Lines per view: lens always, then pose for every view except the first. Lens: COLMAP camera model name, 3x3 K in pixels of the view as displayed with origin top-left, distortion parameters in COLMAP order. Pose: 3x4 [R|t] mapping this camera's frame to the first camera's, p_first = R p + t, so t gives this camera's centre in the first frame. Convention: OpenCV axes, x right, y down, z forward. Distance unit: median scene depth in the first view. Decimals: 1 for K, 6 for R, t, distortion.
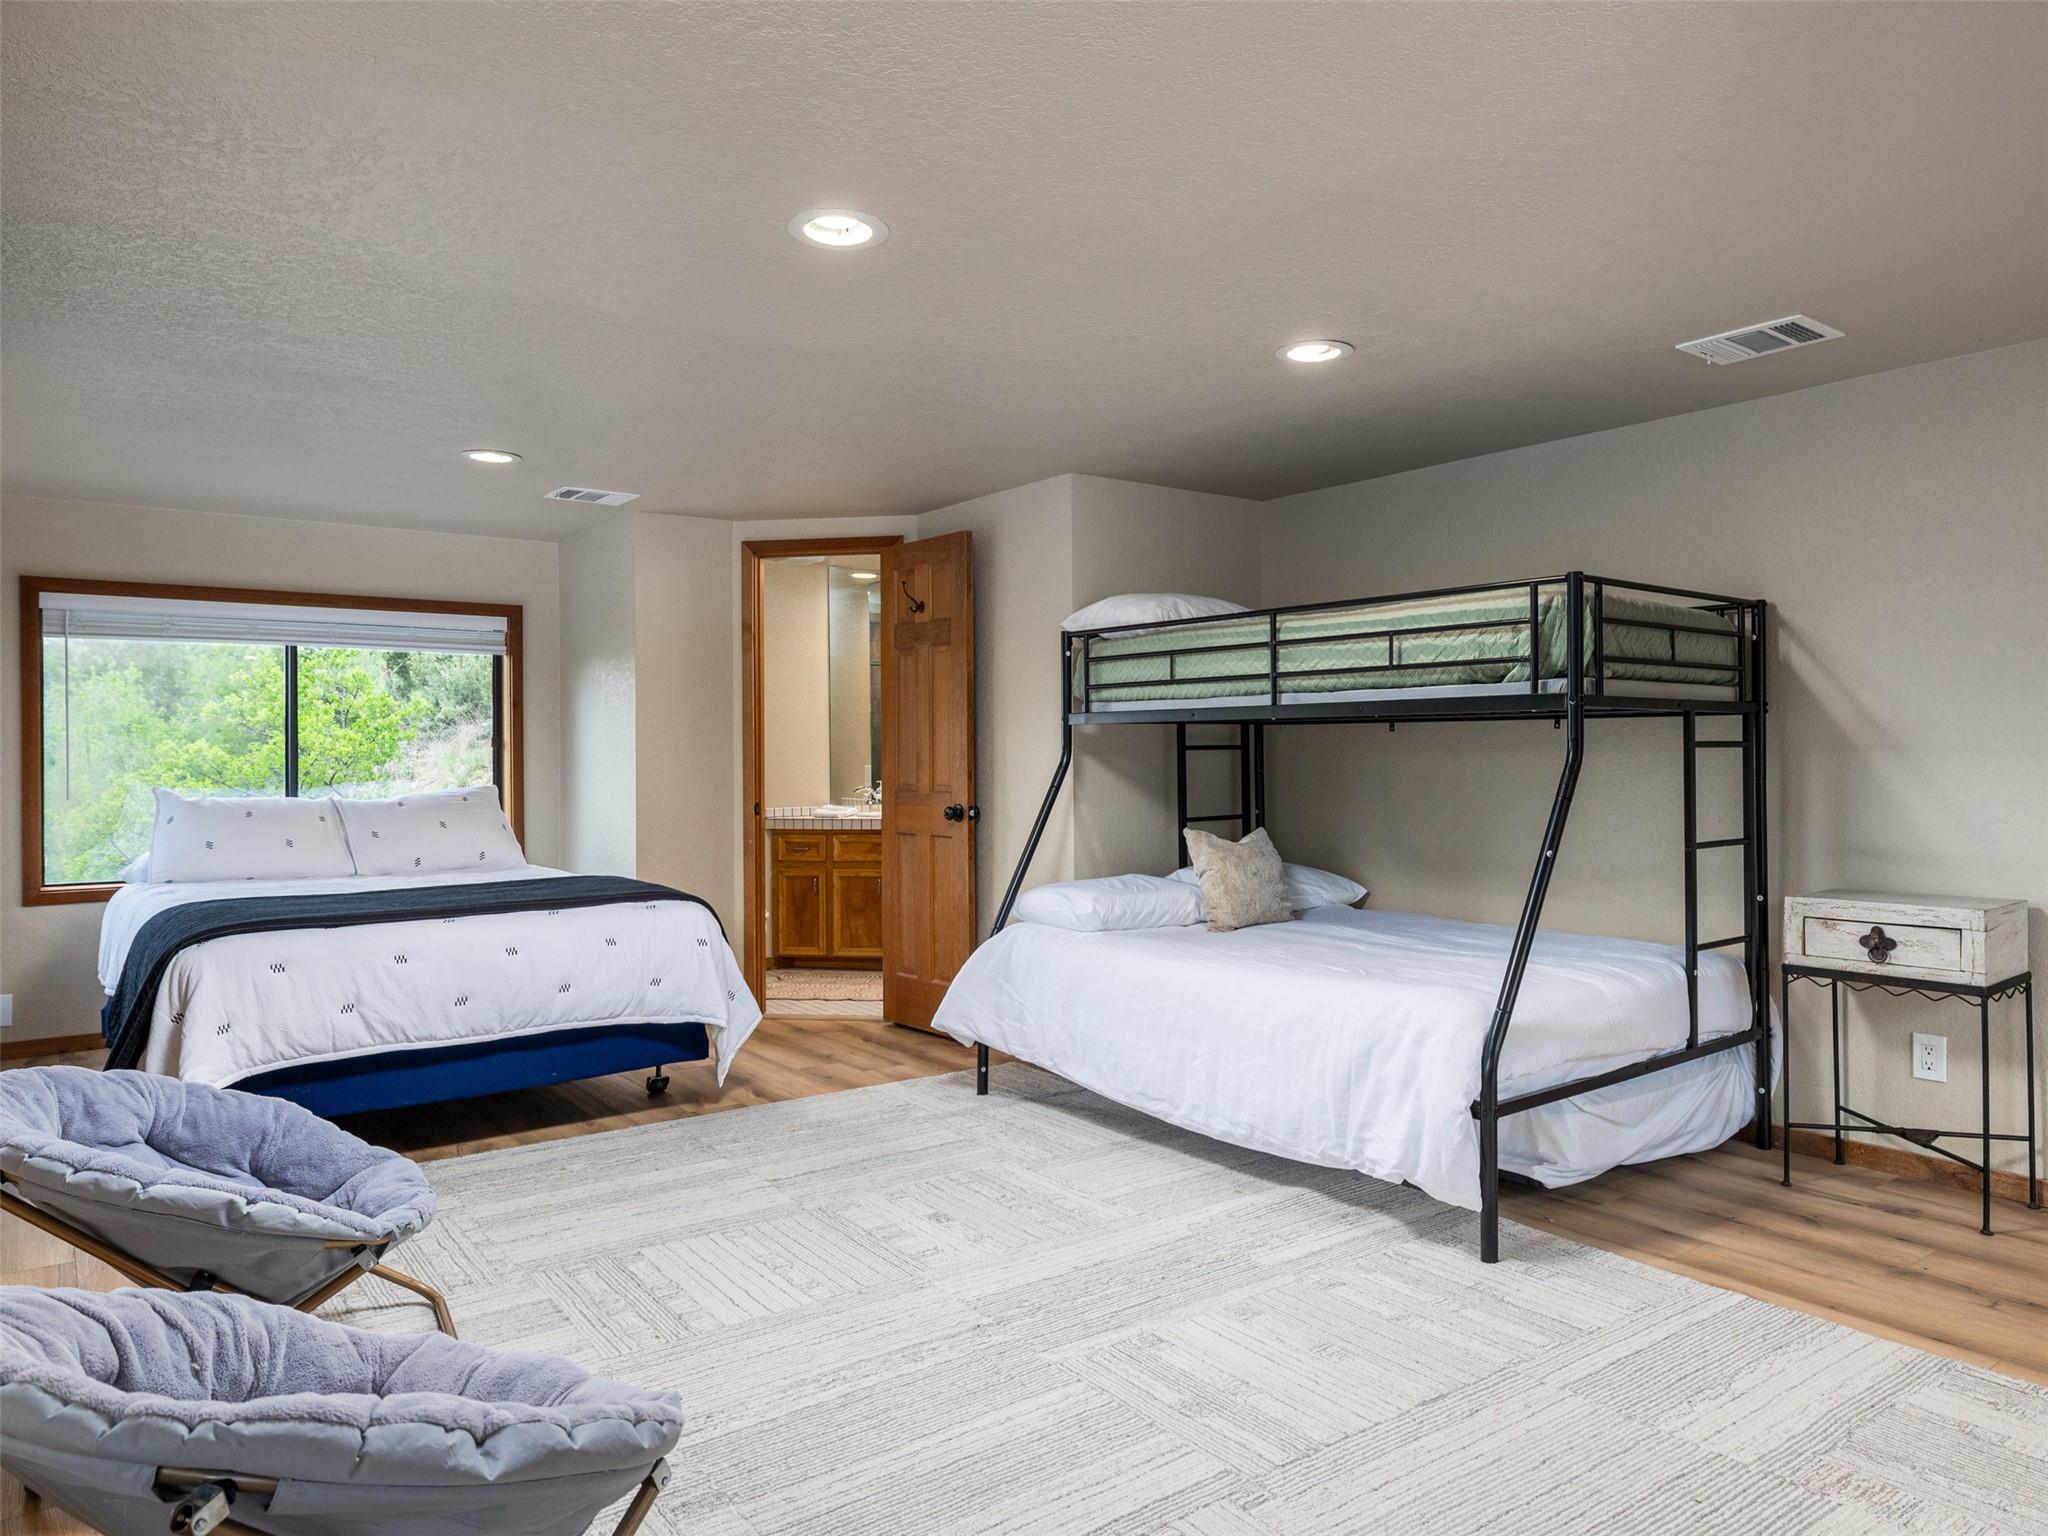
lens RADIAL K [[1330.0, 0, 1024.0], [0, 1330.0, 768.0], [0, 0, 1]] dist [-0.008592, -0.000917]
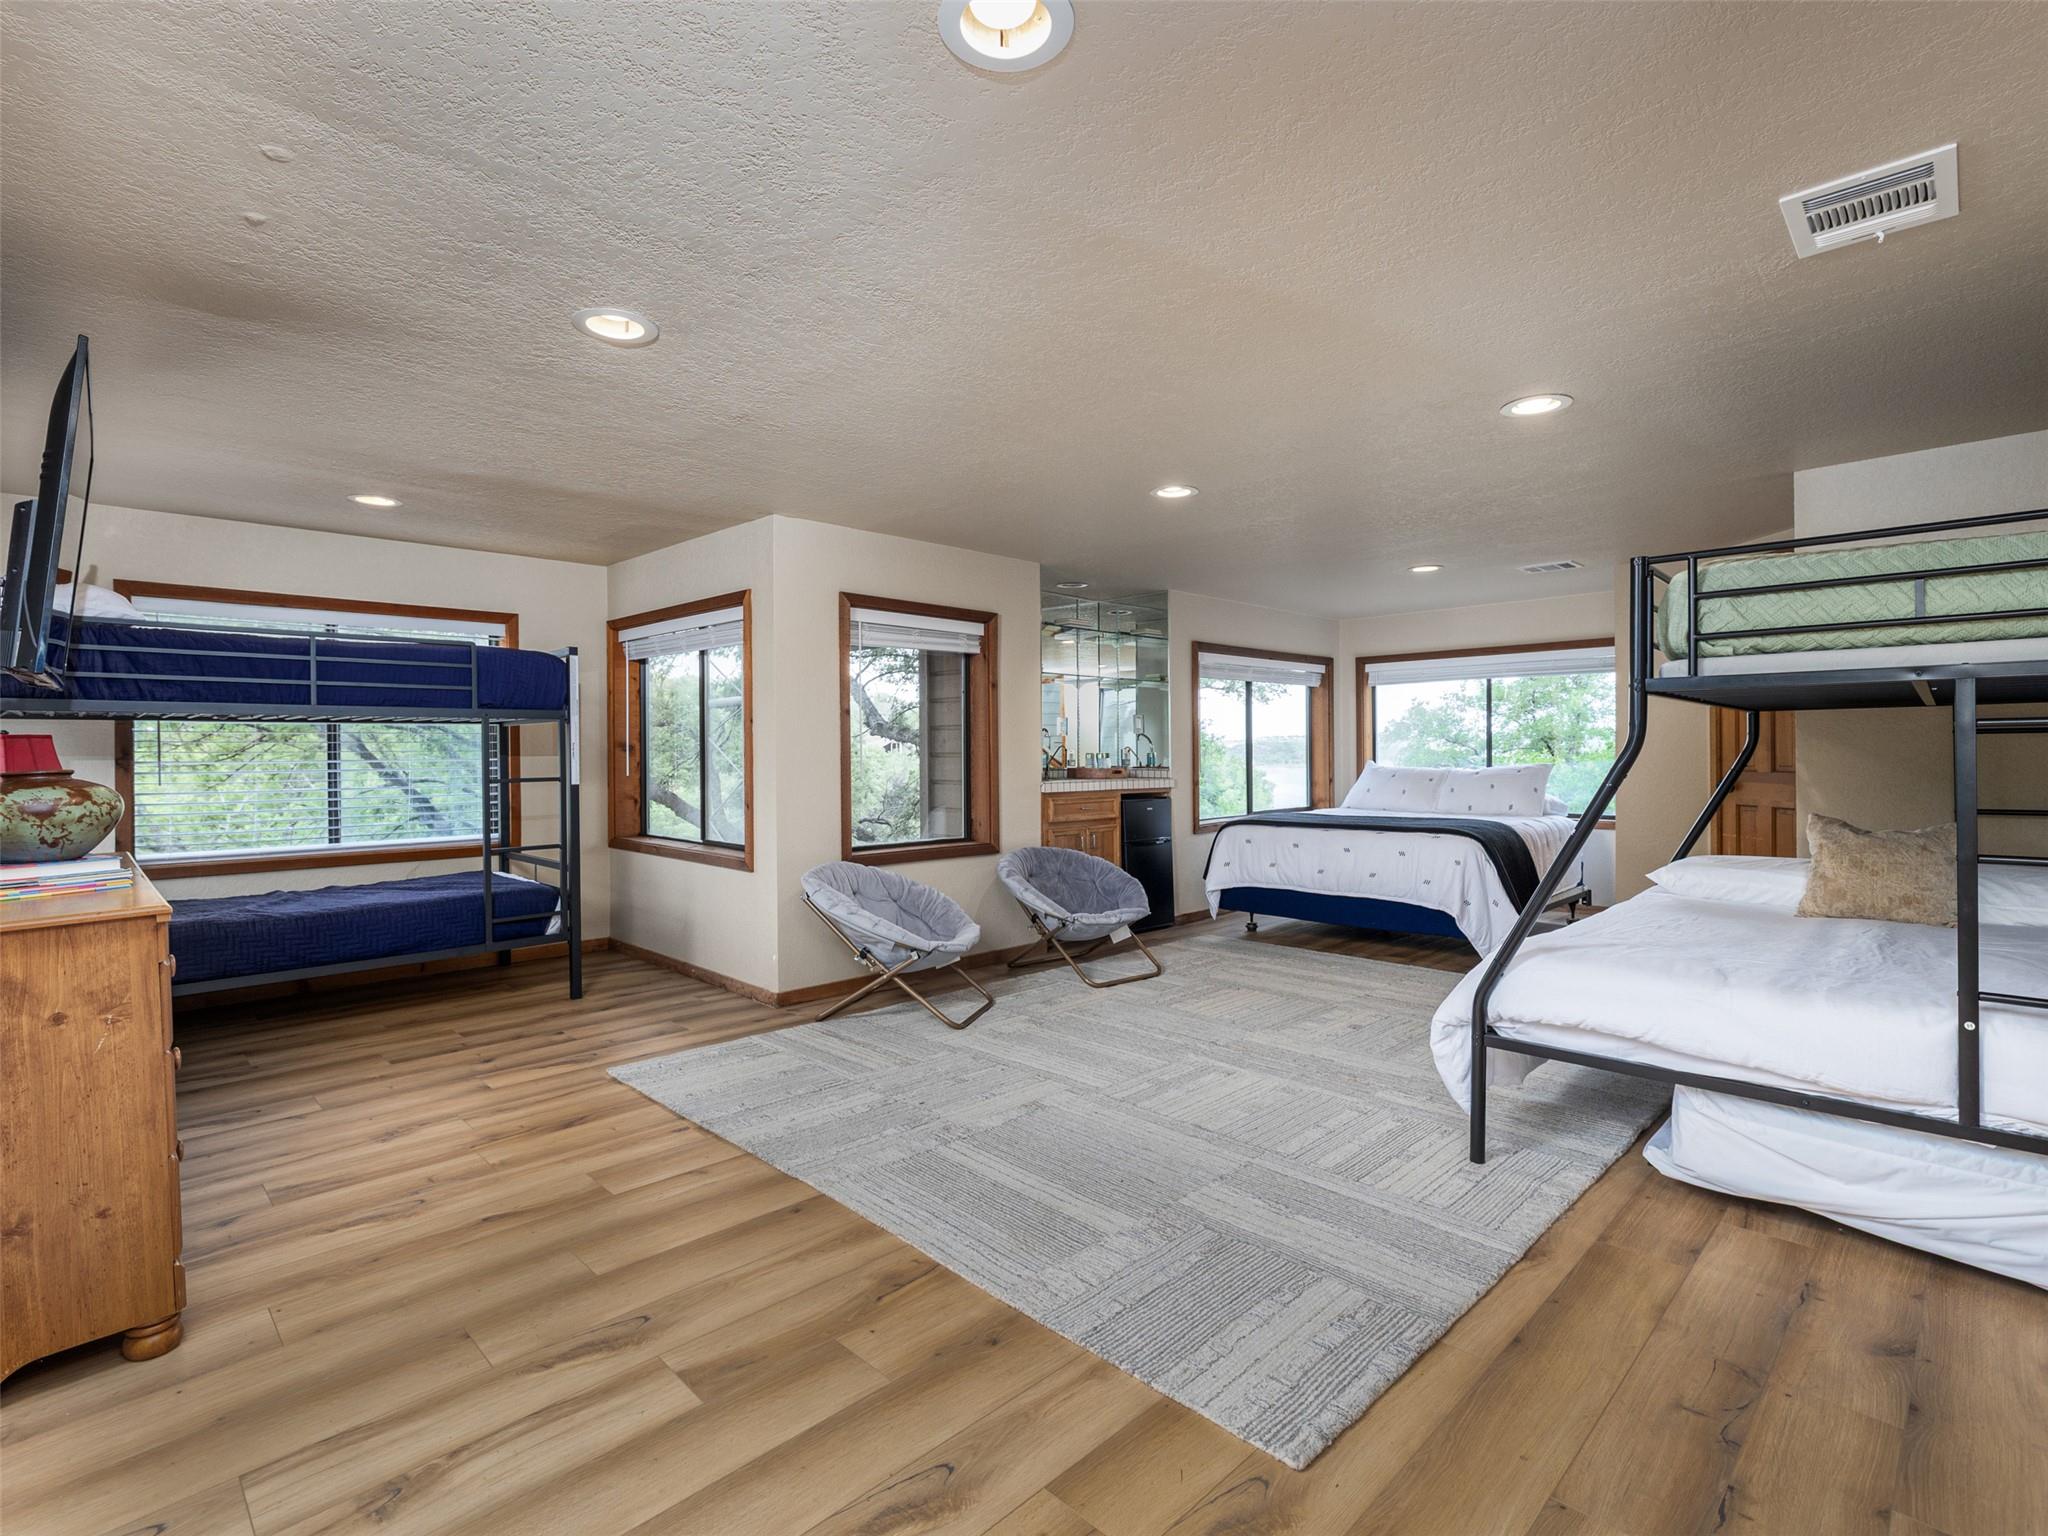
lens RADIAL K [[975.3, 0, 1022.7], [0, 975.3, 757.9], [0, 0, 1]] dist [-0.000013, 0.000140]
pose [[0.146240, 0.007398, -0.989222, 1.269591], [-0.002371, 0.999972, 0.007128, 0.001623], [0.989246, 0.001304, 0.146253, 0.507000]]
